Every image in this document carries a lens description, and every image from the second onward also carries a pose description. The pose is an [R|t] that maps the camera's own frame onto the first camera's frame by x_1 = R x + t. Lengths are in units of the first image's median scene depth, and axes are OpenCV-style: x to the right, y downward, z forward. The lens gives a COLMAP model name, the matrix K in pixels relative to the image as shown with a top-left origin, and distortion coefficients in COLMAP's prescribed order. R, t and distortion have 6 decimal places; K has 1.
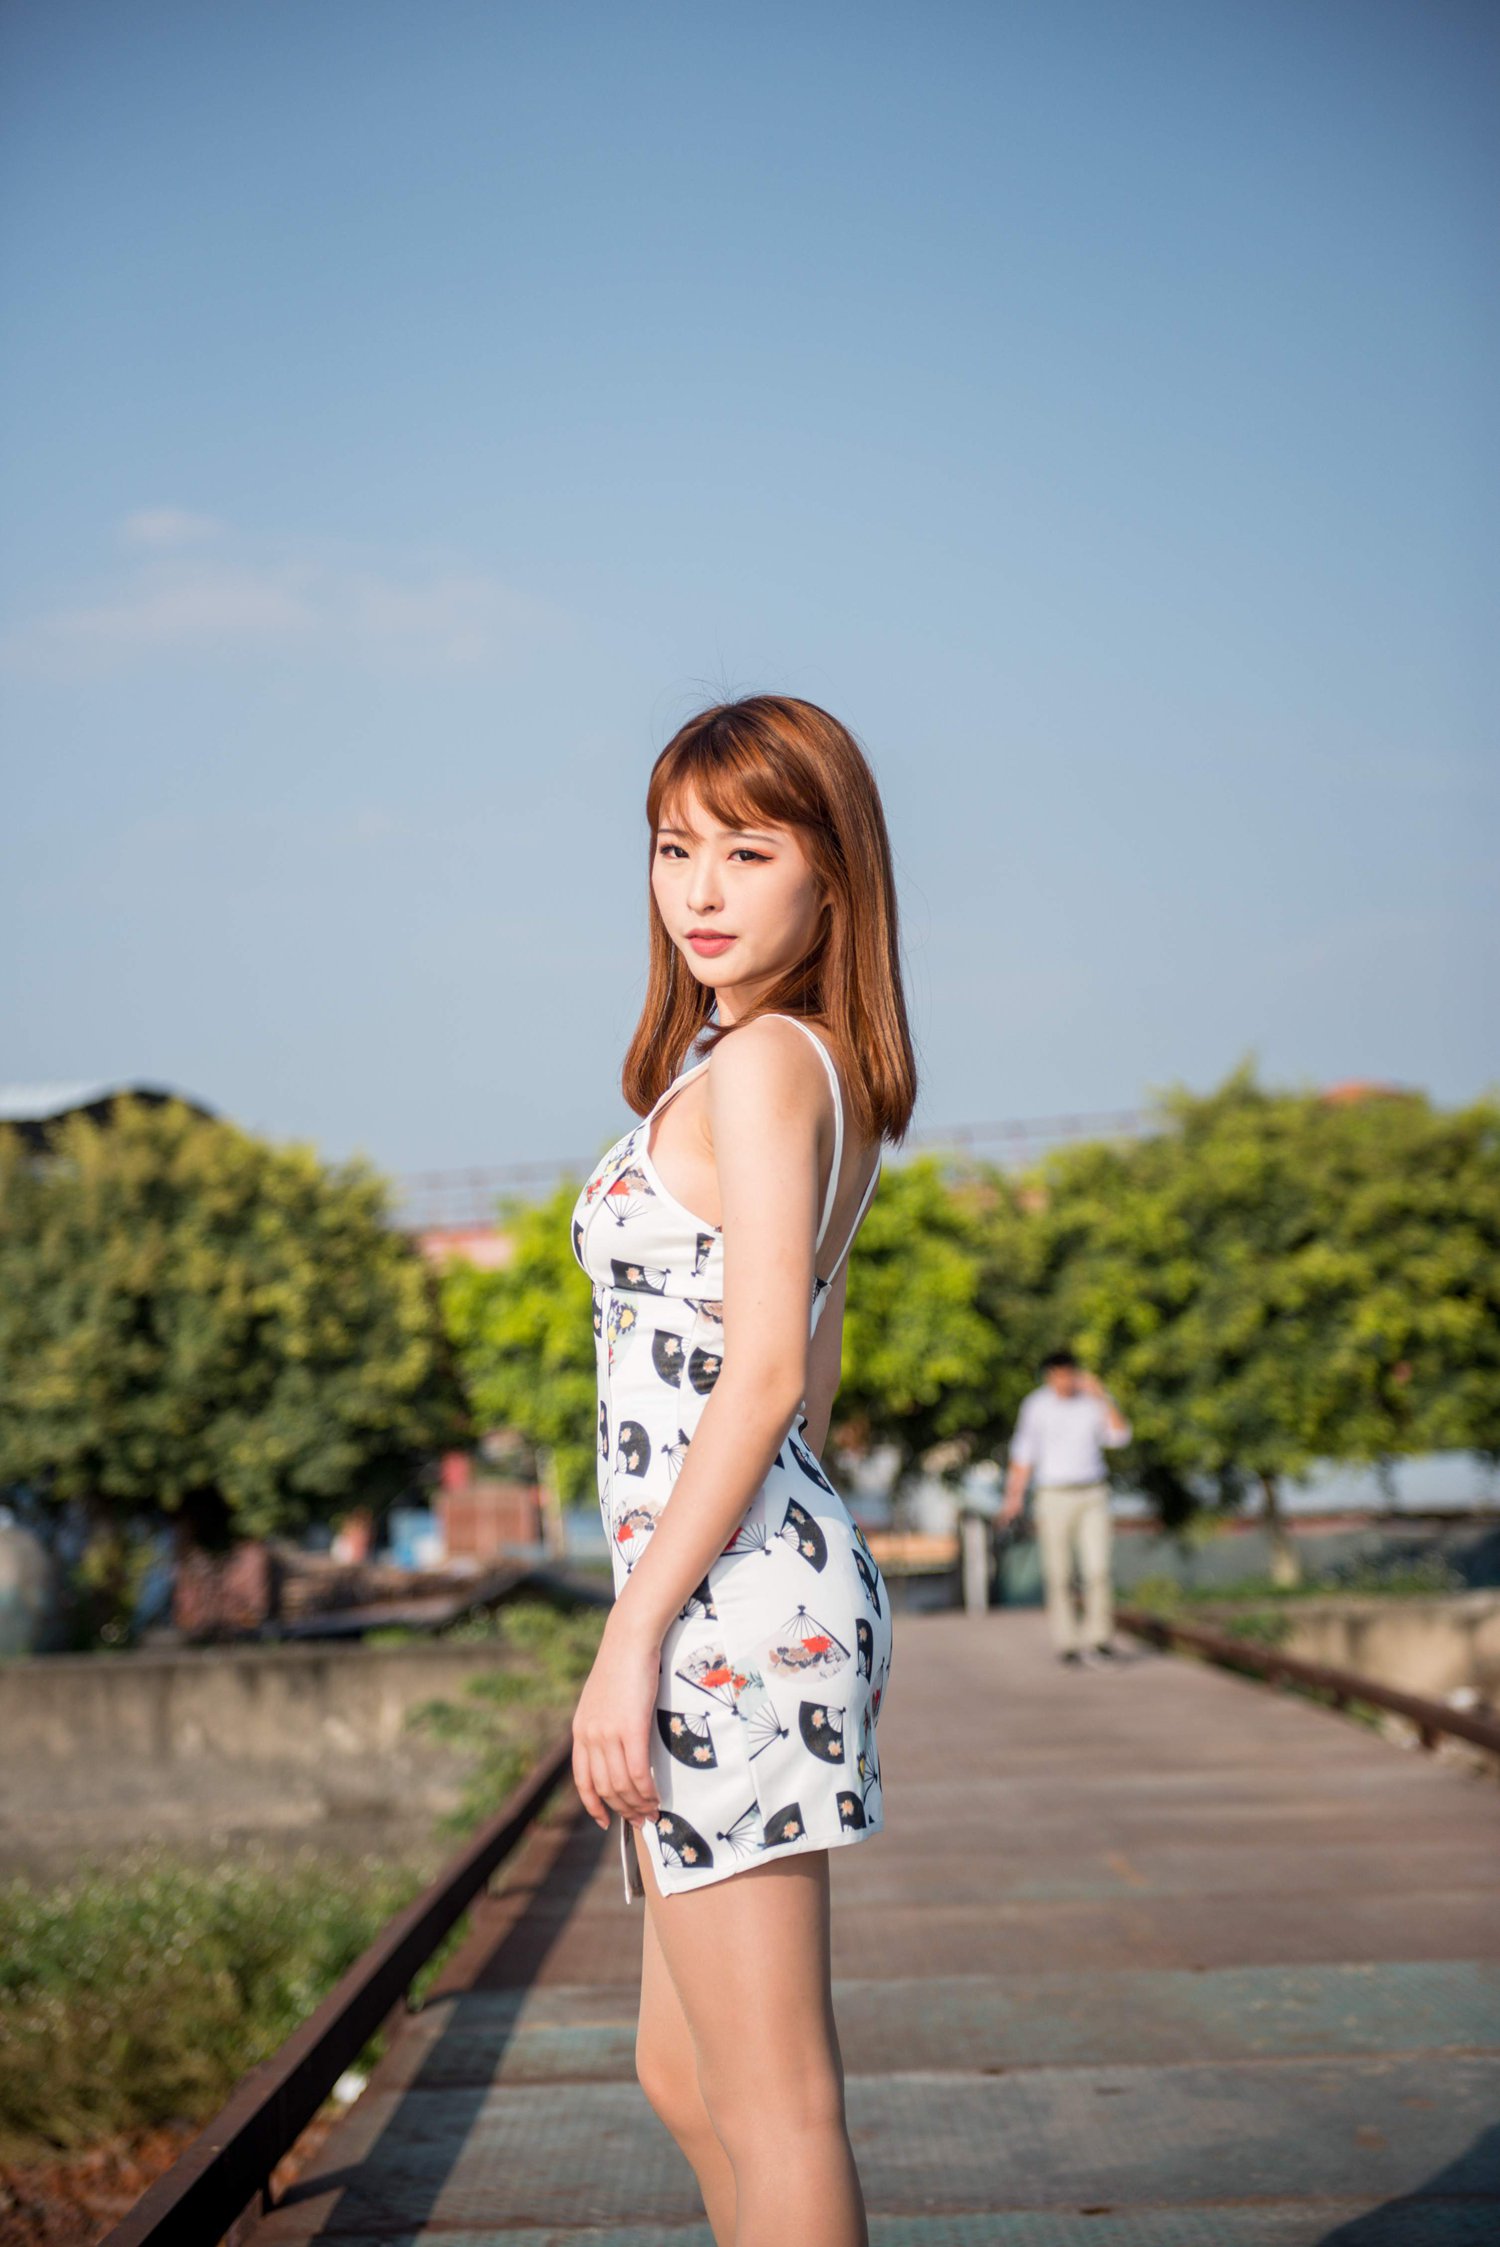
lens RADIAL K [[3788.9, 0, 757.0], [0, 3788.9, 1121.4], [0, 0, 1]] dist [0.165214, -0.165272]
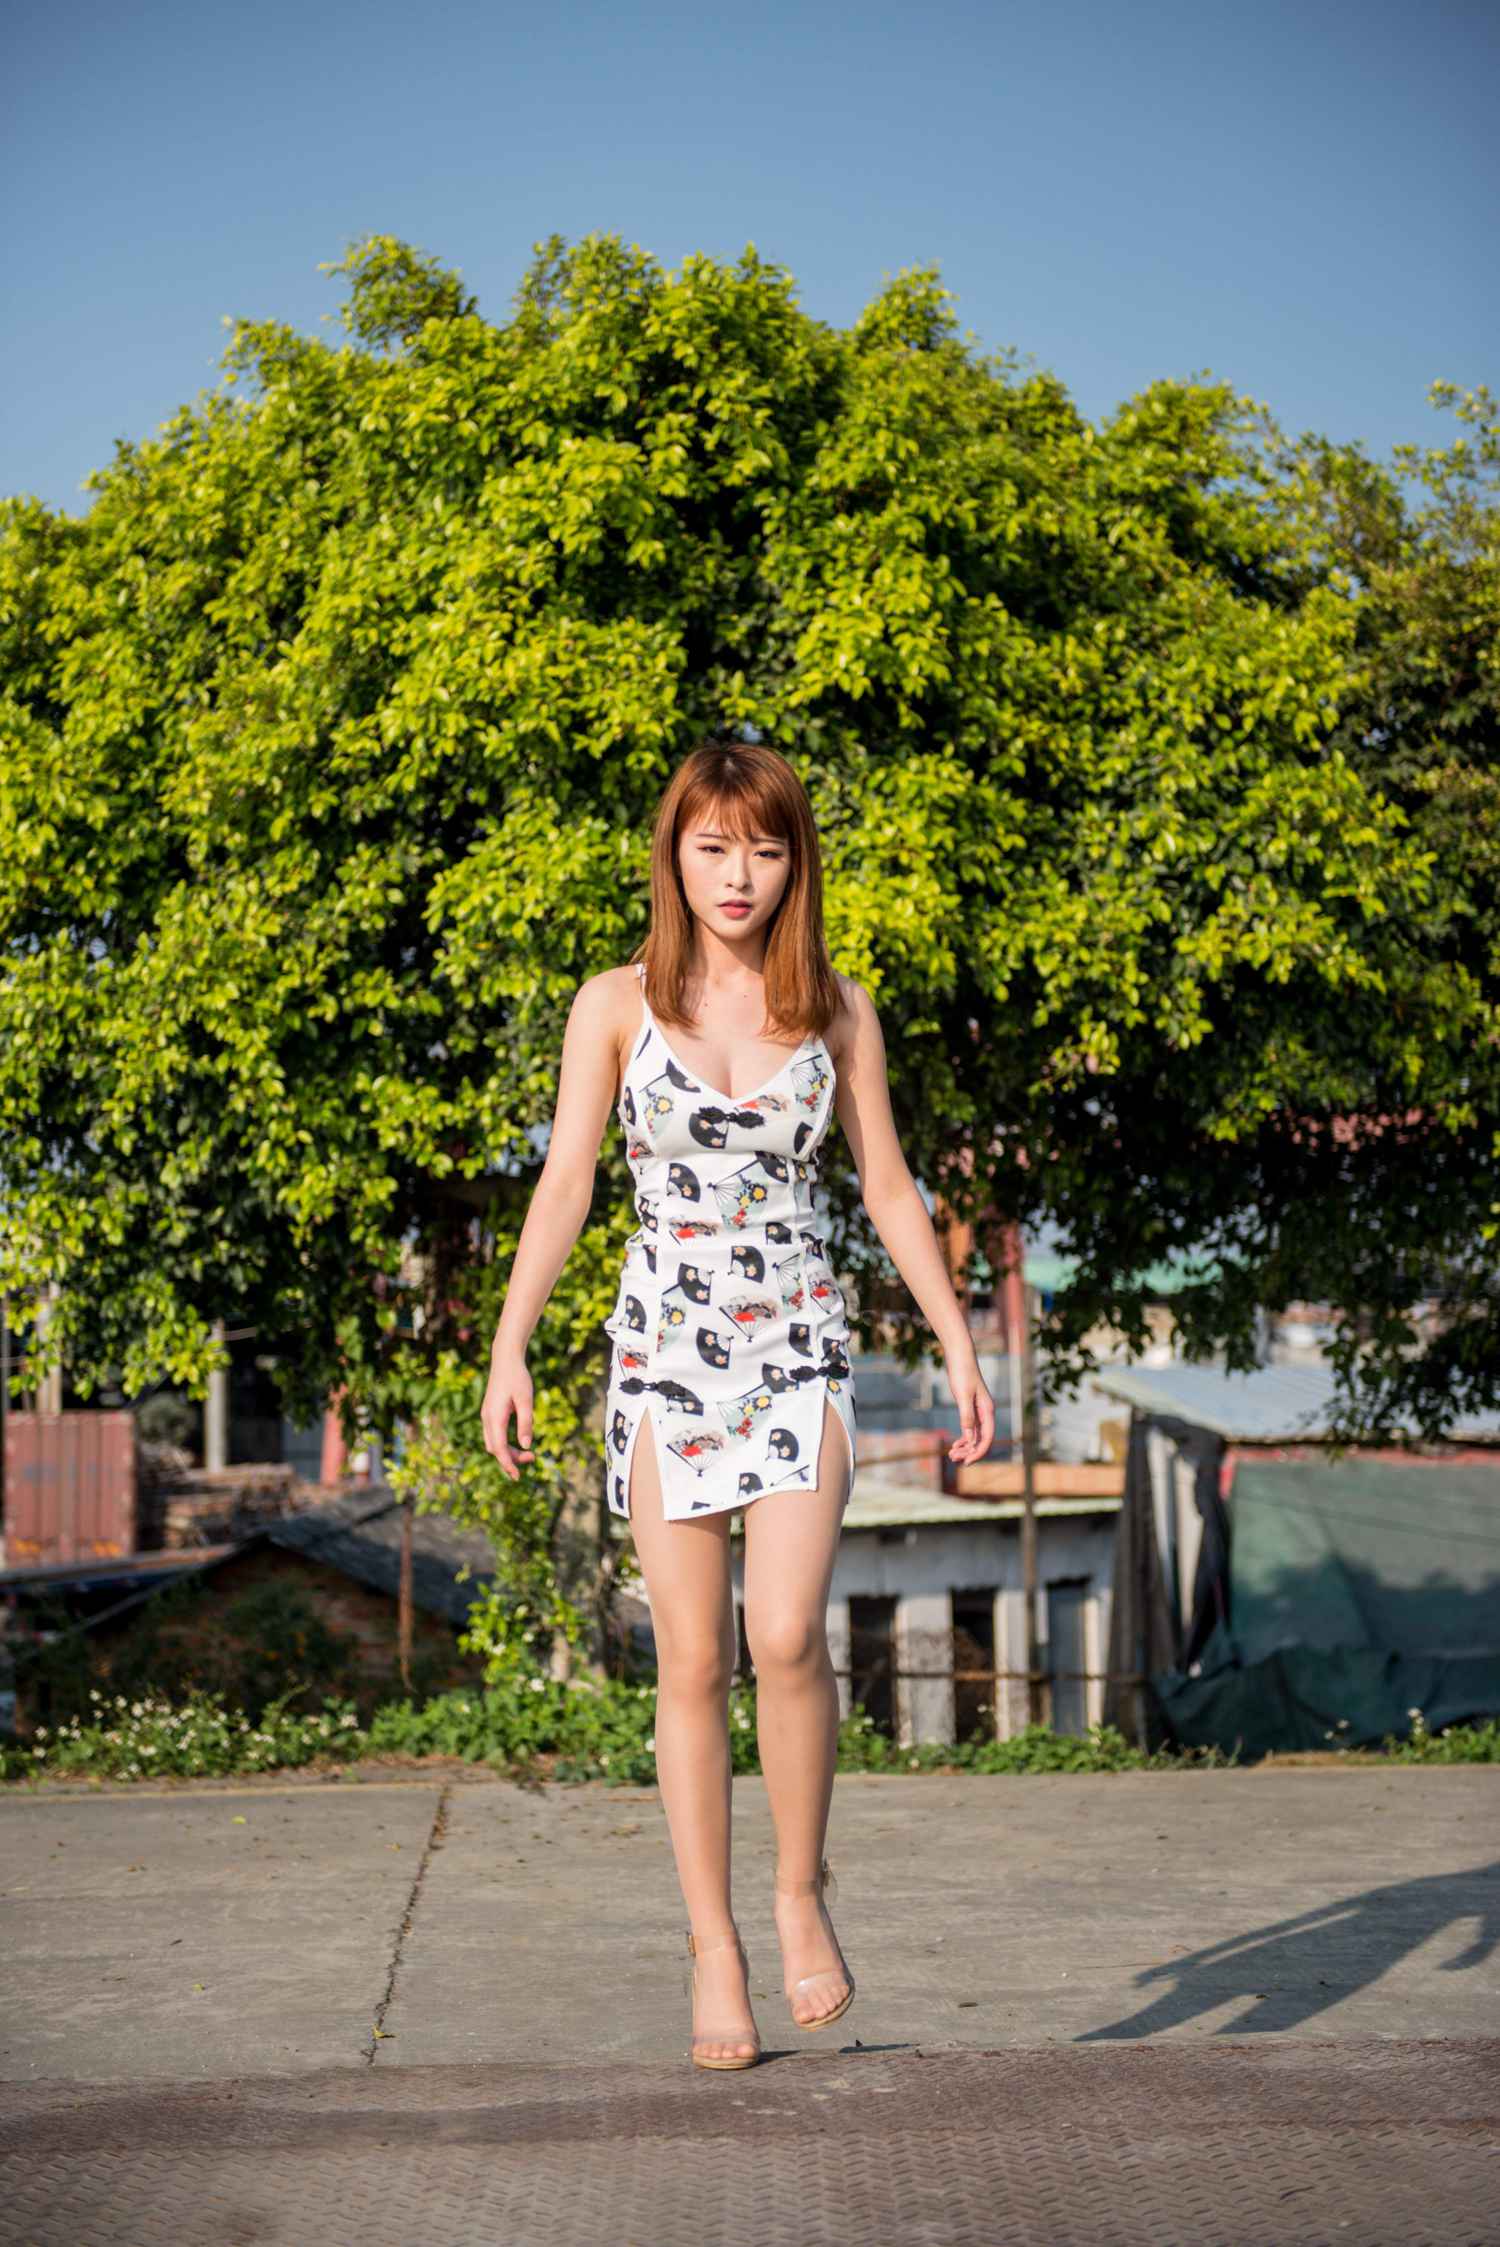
lens RADIAL K [[3420.8, 0, 759.6], [0, 3420.8, 1130.9], [0, 0, 1]] dist [0.122516, -0.124808]
pose [[0.999368, 0.017852, -0.030747, 0.018815], [-0.017383, 0.999729, 0.015457, 0.076101], [0.031014, -0.014913, 0.999408, 0.717324]]
